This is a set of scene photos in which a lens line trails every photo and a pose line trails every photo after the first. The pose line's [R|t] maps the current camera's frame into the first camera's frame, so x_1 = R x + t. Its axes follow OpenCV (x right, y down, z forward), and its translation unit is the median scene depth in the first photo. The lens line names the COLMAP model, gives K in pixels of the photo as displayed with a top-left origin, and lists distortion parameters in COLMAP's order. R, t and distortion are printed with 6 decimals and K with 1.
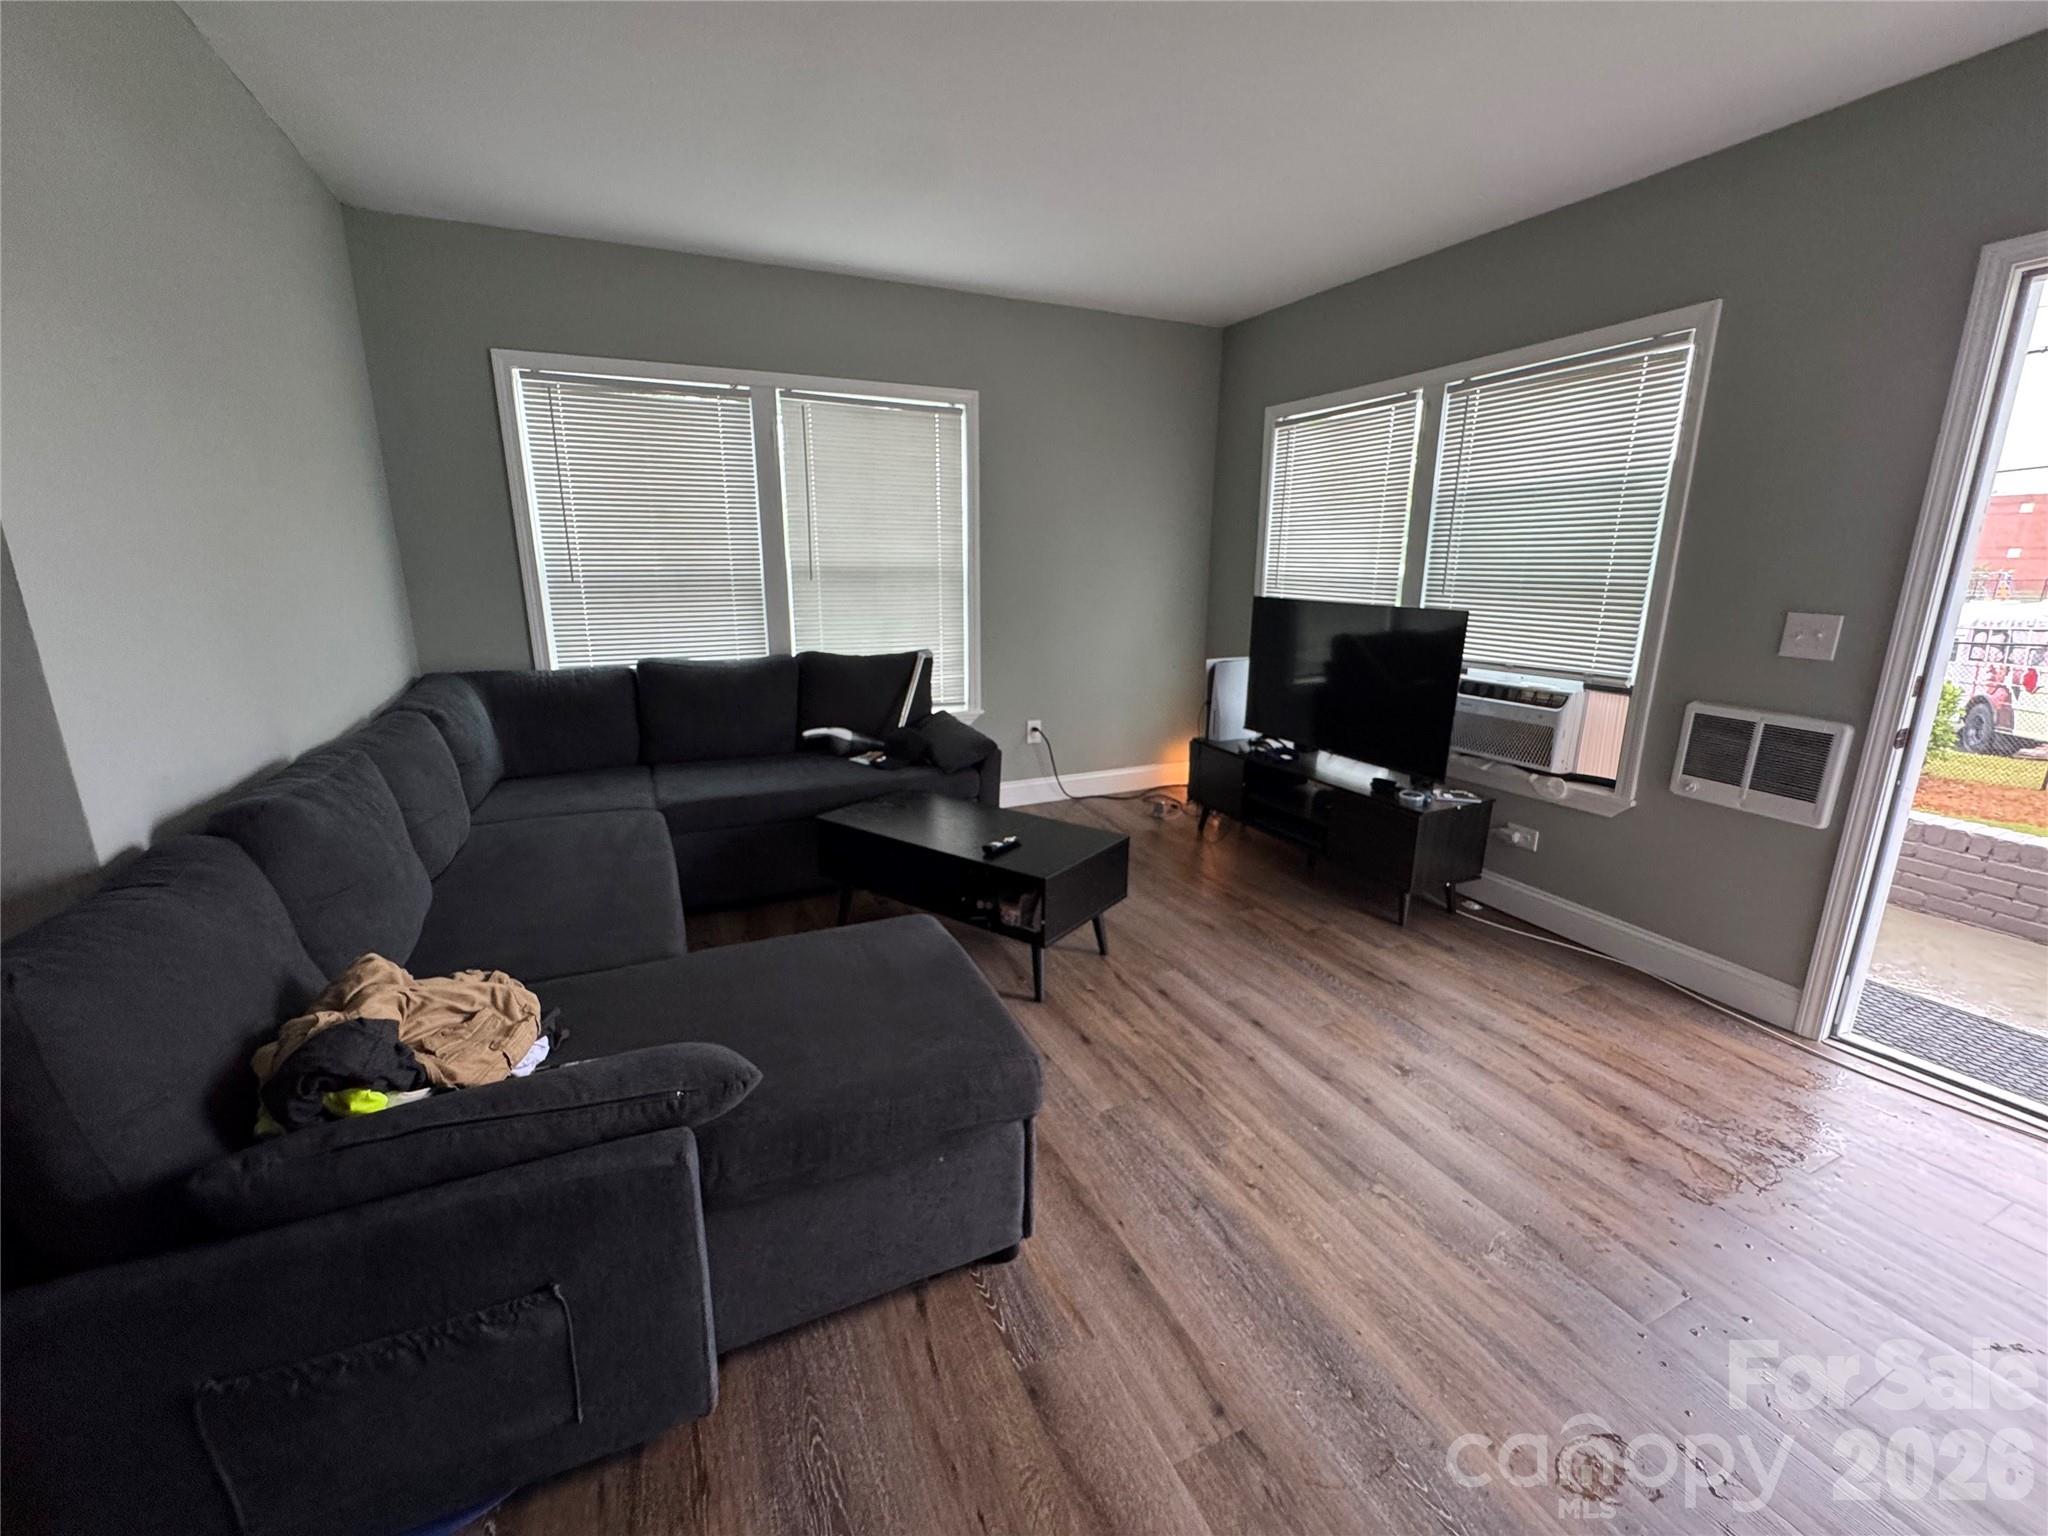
lens RADIAL K [[821.4, 0, 1021.3], [0, 821.4, 766.6], [0, 0, 1]] dist [-0.003577, -0.000333]
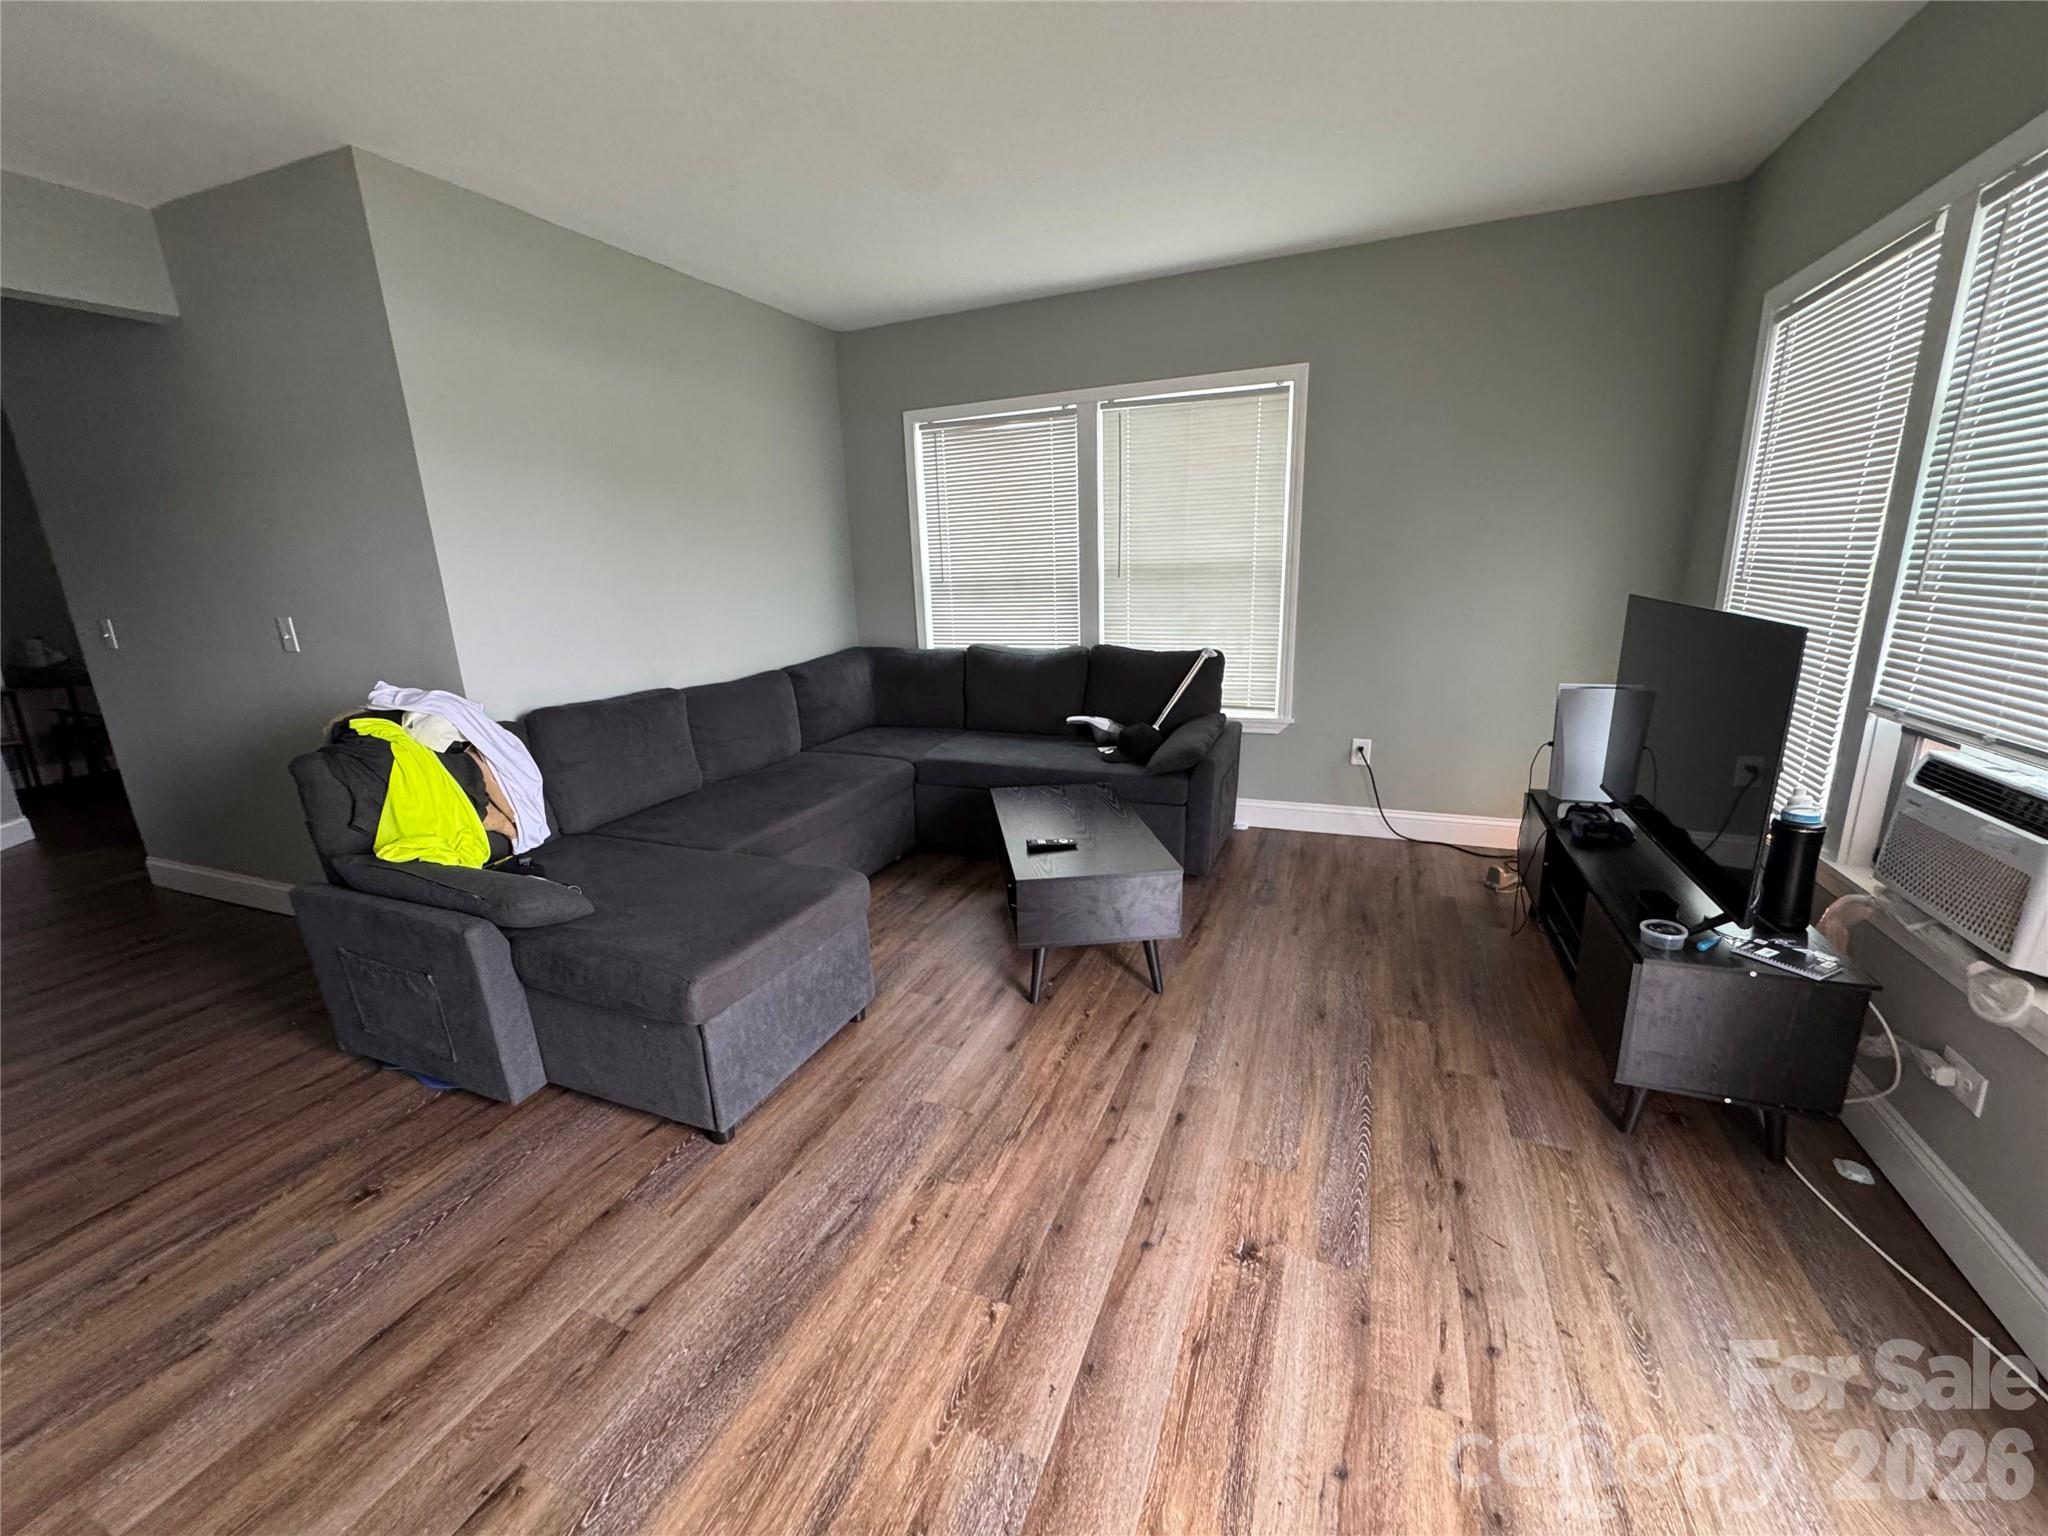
lens RADIAL K [[816.4, 0, 1024.0], [0, 816.4, 768.0], [0, 0, 1]] dist [-0.003128, 0.000171]
pose [[0.676320, 0.156157, -0.719866, 0.577743], [-0.145187, 0.986359, 0.077561, -0.060778], [0.722158, 0.052060, 0.689766, 0.244368]]
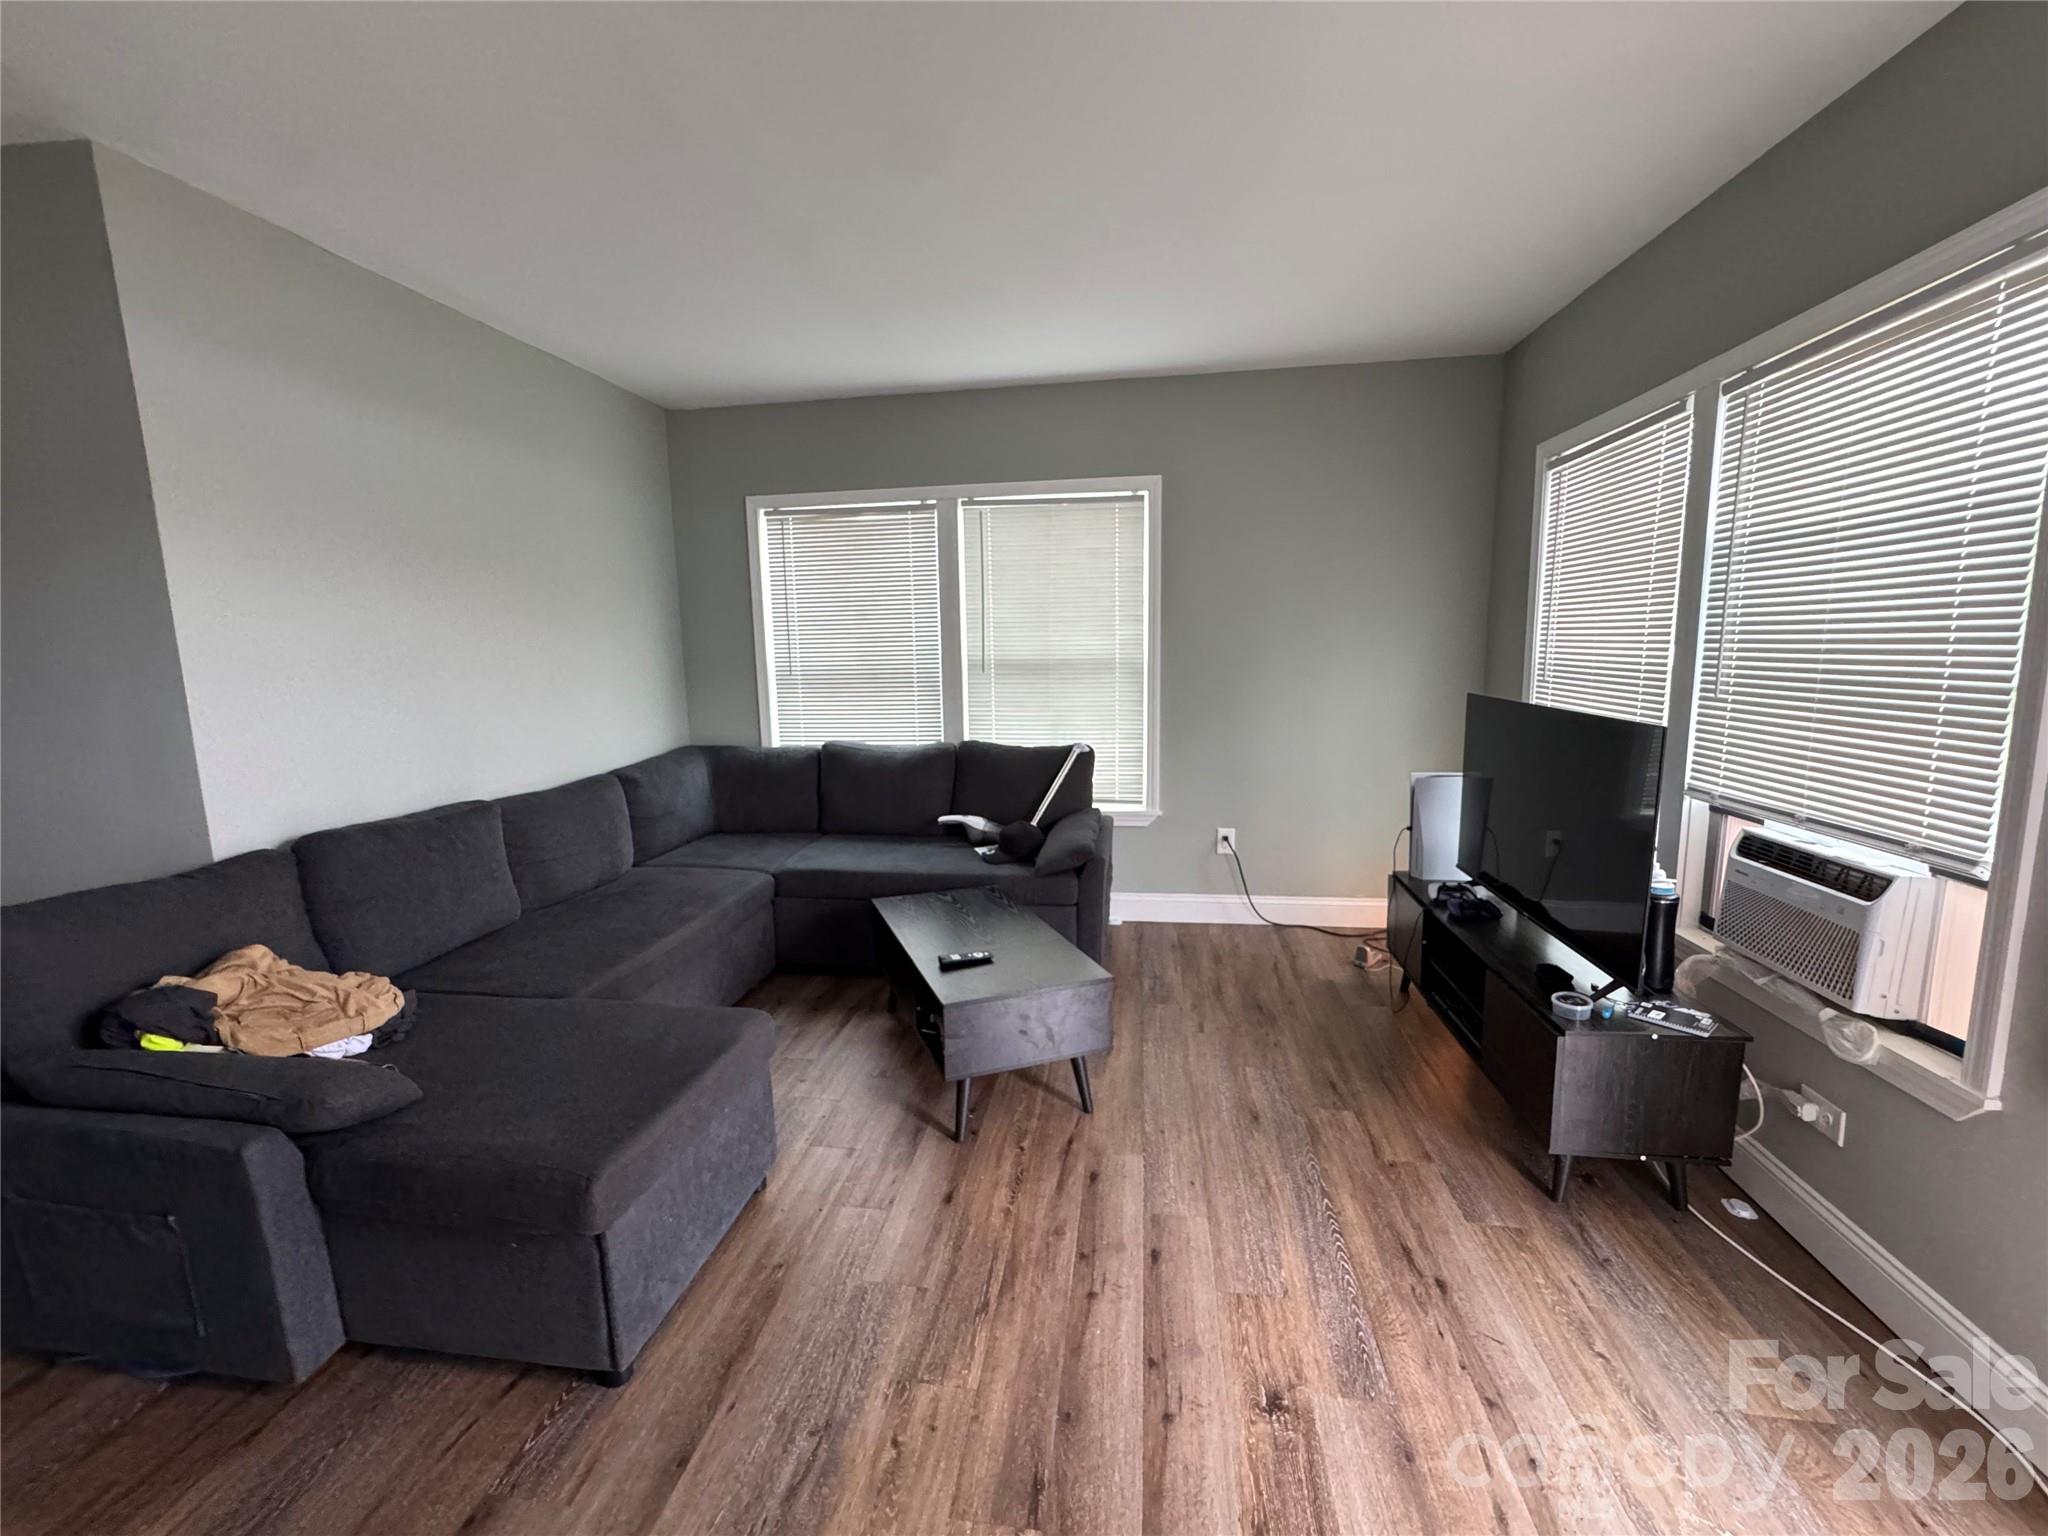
lens RADIAL K [[838.5, 0, 1024.0], [0, 838.5, 768.0], [0, 0, 1]] dist [-0.003112, -0.000073]
pose [[0.837453, 0.061297, -0.543061, 0.466789], [-0.112932, 0.991653, -0.062220, -0.058887], [0.534714, 0.113436, 0.837385, 0.189042]]
